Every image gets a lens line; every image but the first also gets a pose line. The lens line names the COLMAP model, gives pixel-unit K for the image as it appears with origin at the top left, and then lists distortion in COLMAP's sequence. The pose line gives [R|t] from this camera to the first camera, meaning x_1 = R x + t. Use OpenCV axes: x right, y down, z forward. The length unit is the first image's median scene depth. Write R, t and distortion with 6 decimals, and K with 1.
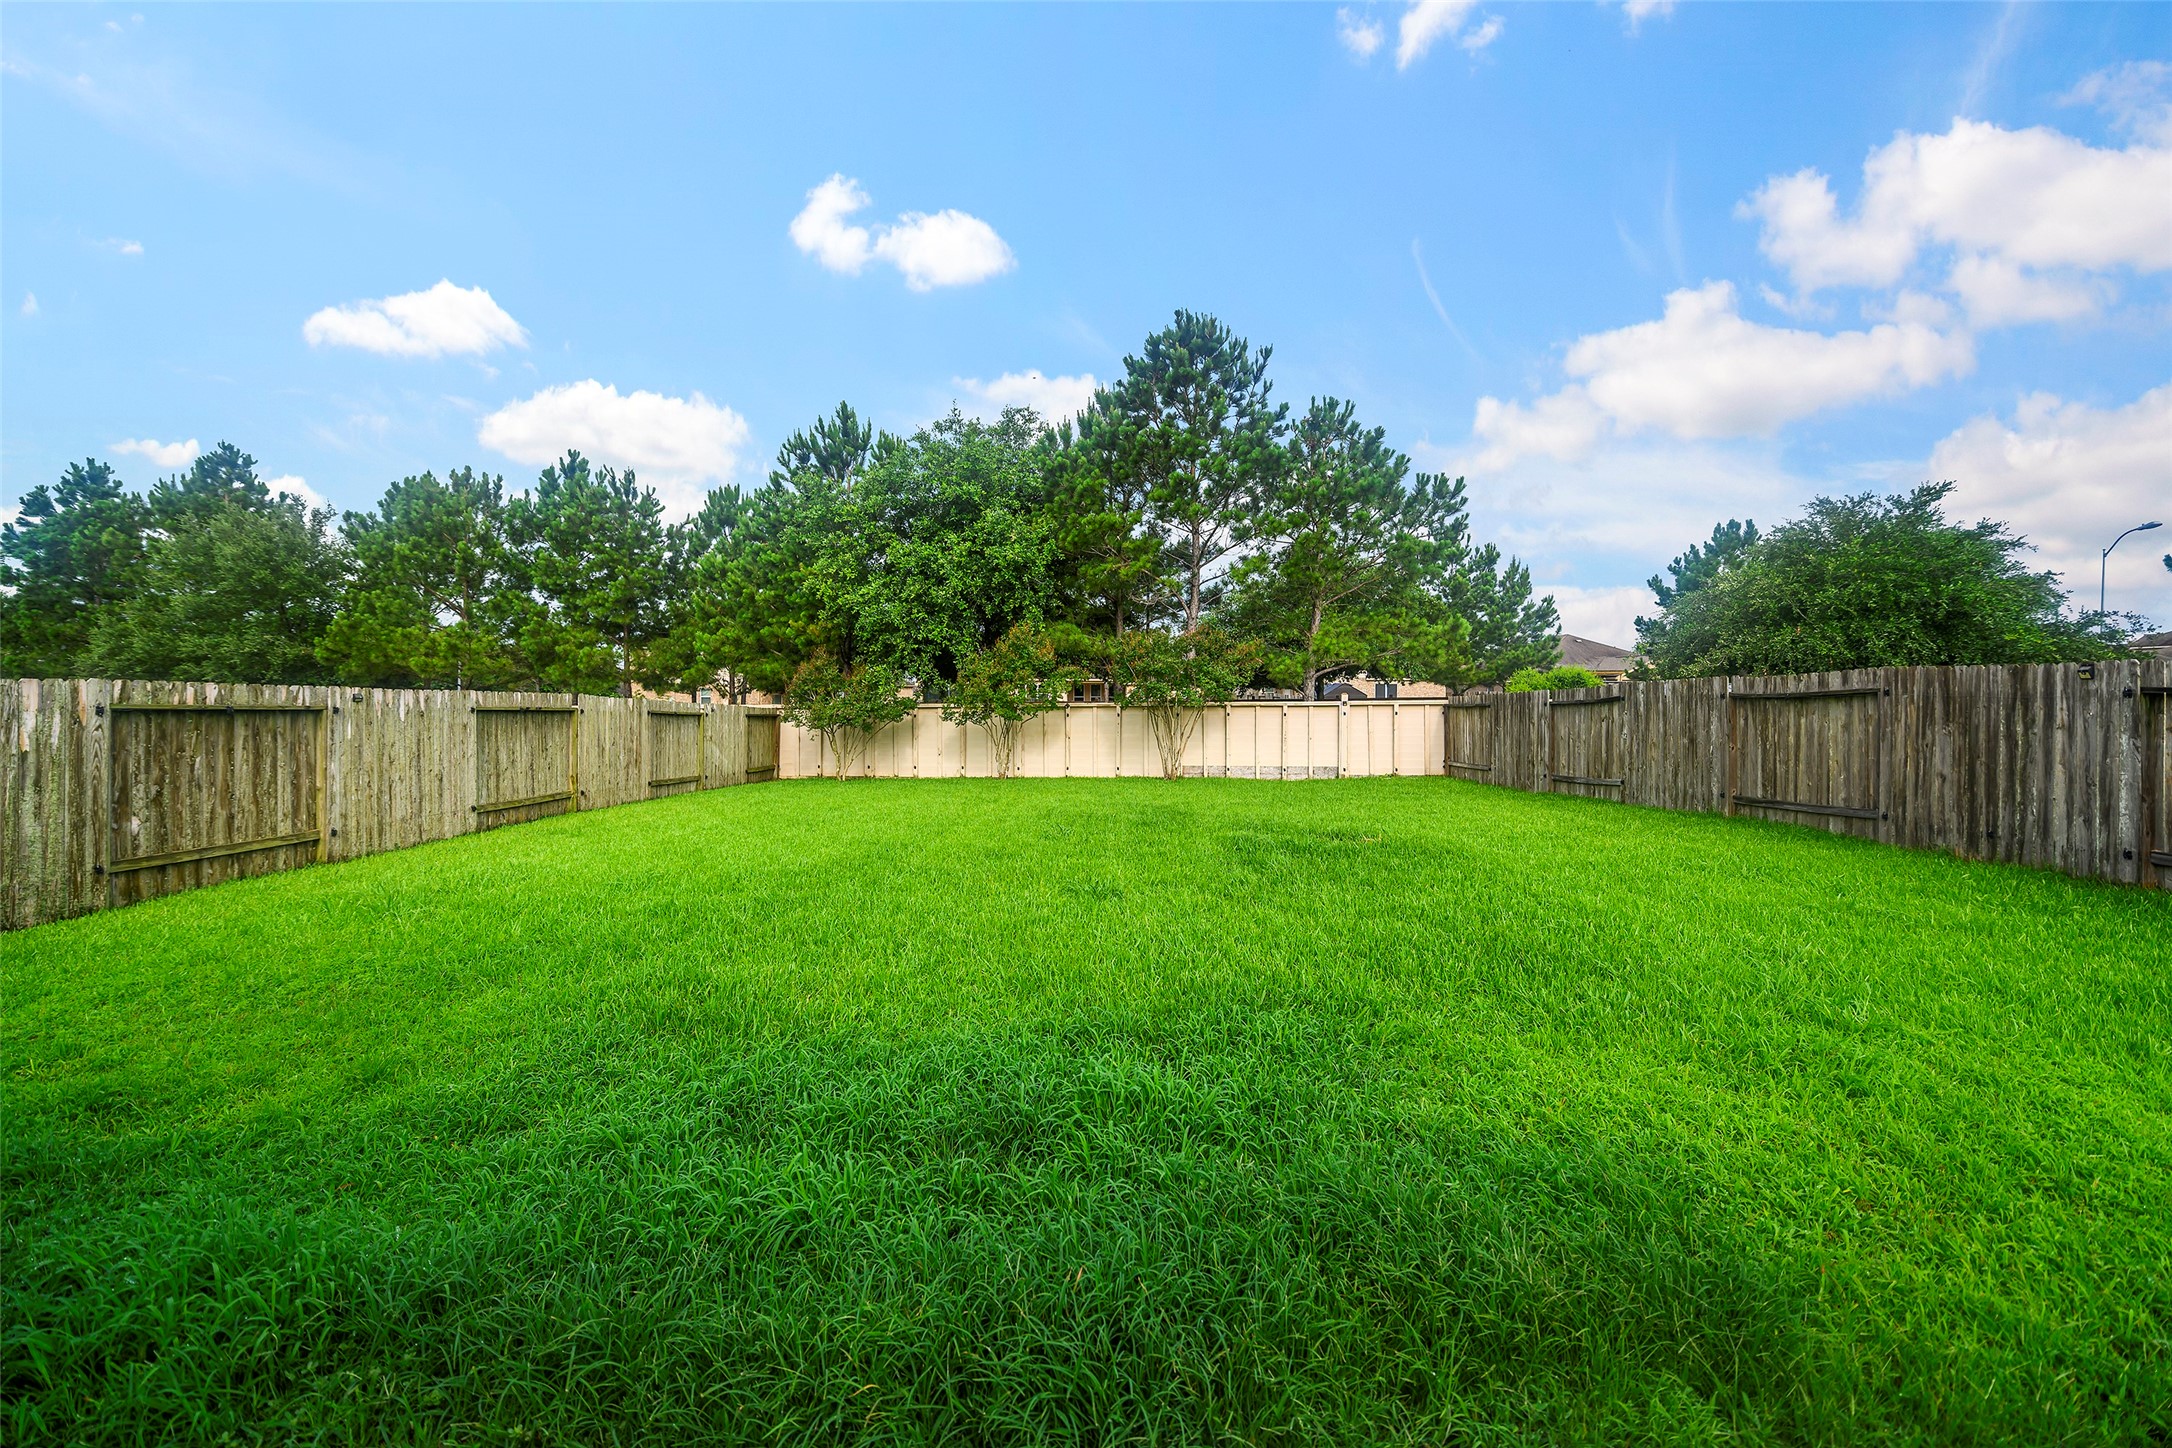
lens RADIAL K [[894.9, 0, 1078.5], [0, 894.9, 704.5], [0, 0, 1]] dist [-0.000825, 0.000299]
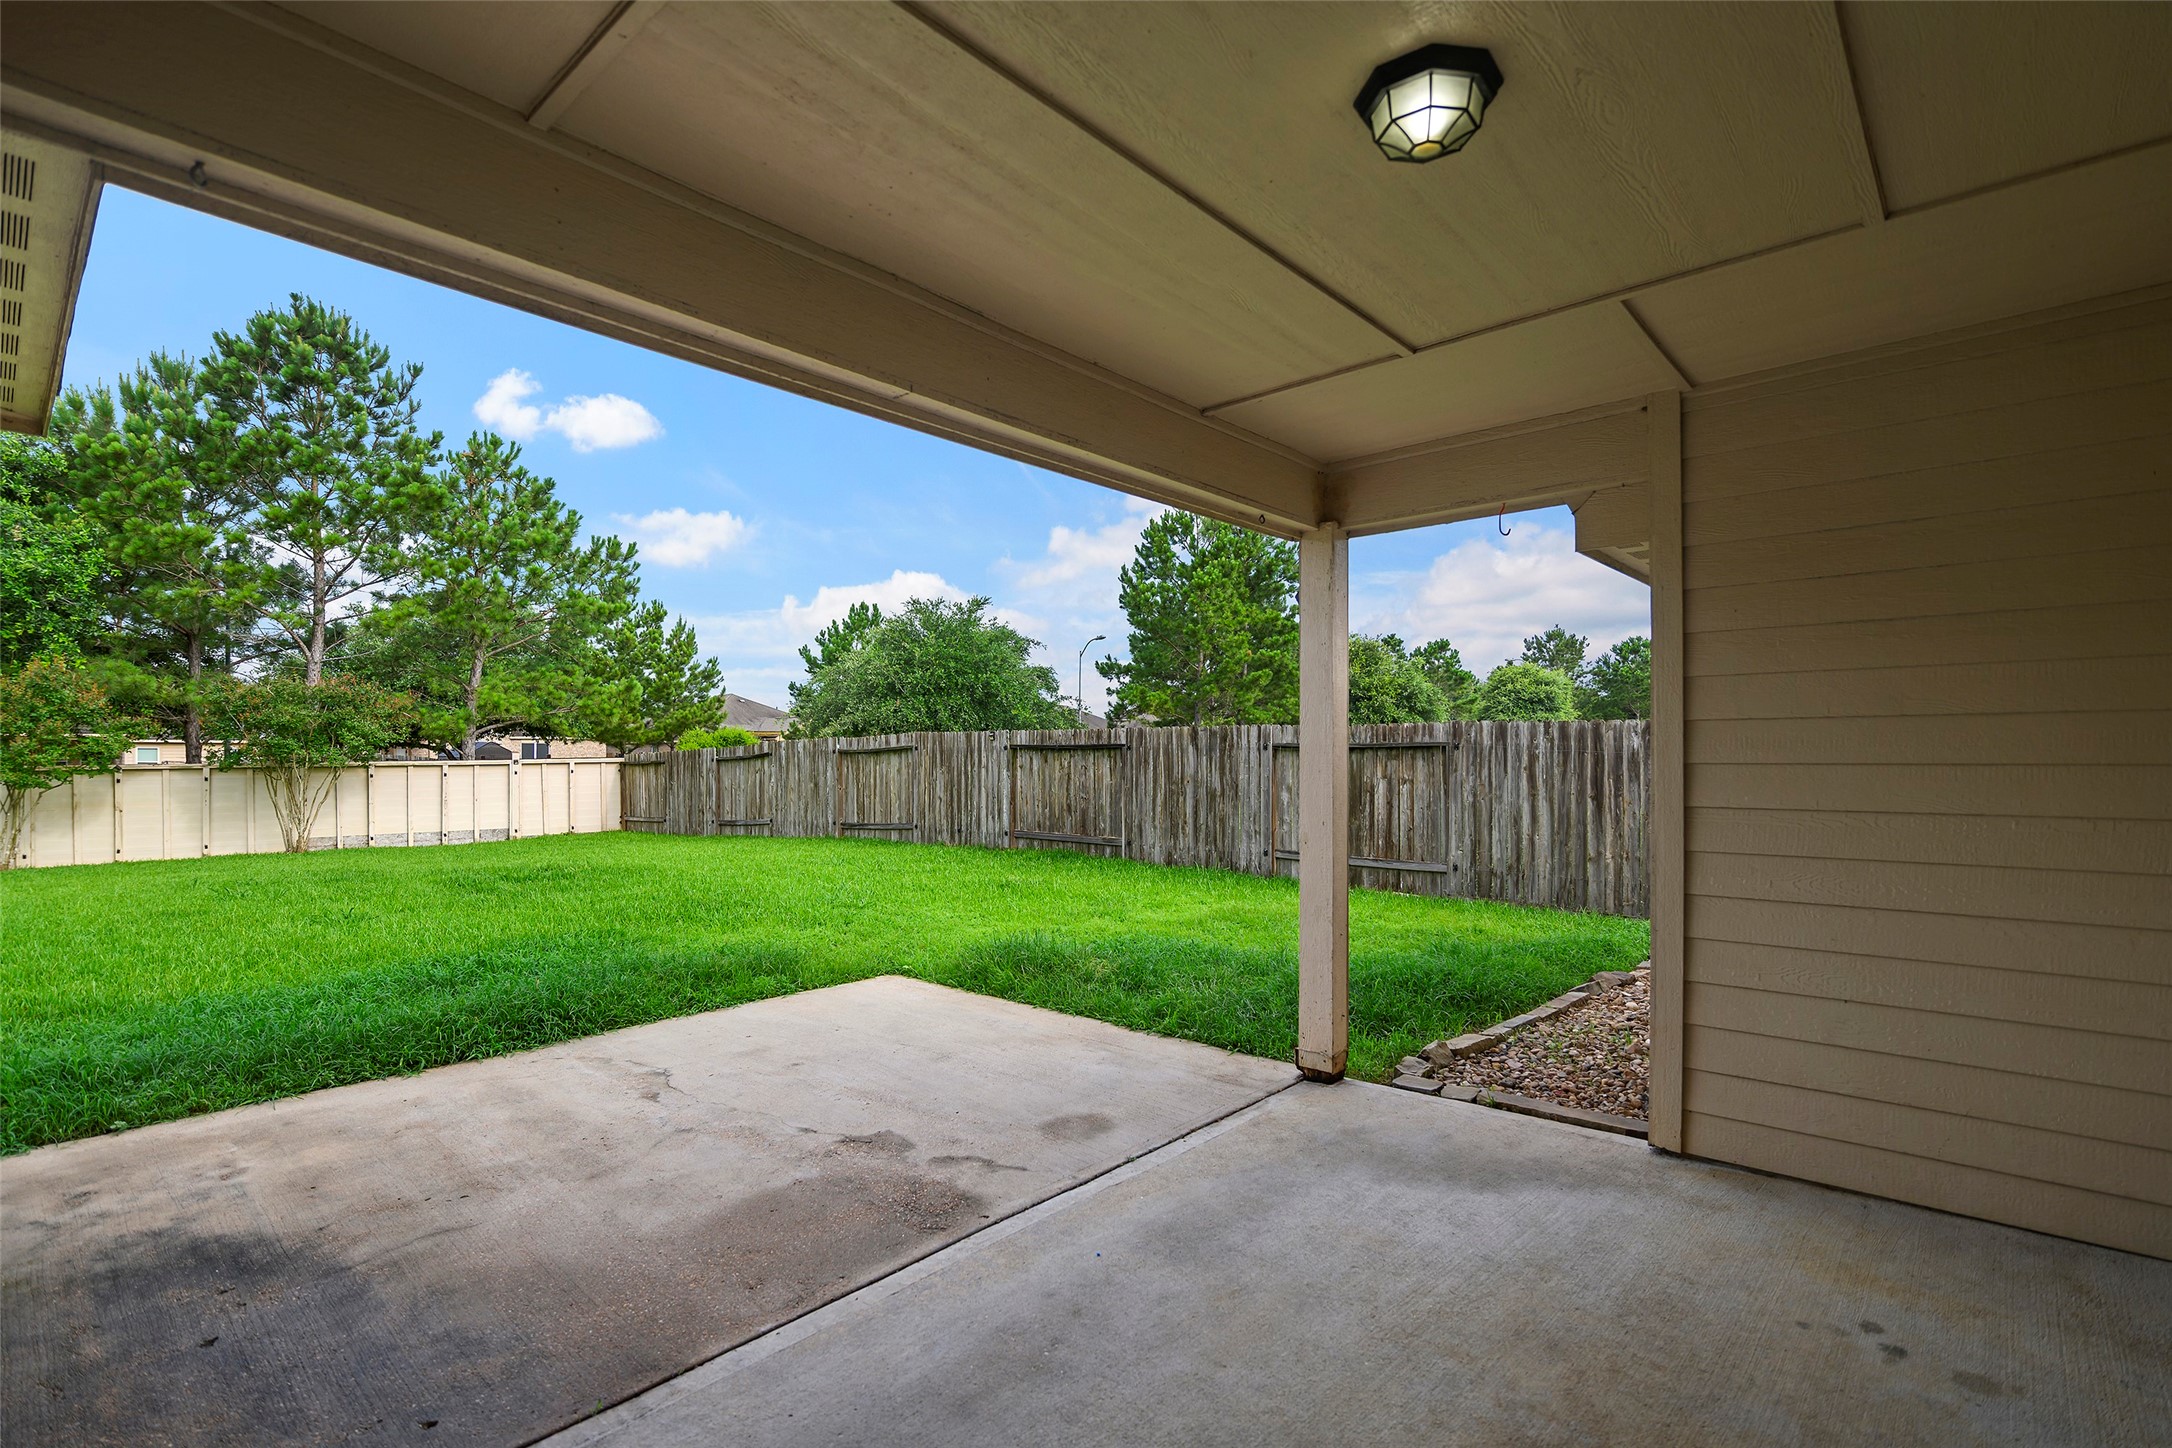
lens RADIAL K [[1022.2, 0, 1085.6], [0, 1022.2, 744.9], [0, 0, 1]] dist [-0.004351, -0.000217]
pose [[0.672364, 0.003998, 0.740210, -0.099014], [0.012609, 0.999778, -0.016853, 0.006408], [-0.740113, 0.020665, 0.672165, -0.184344]]
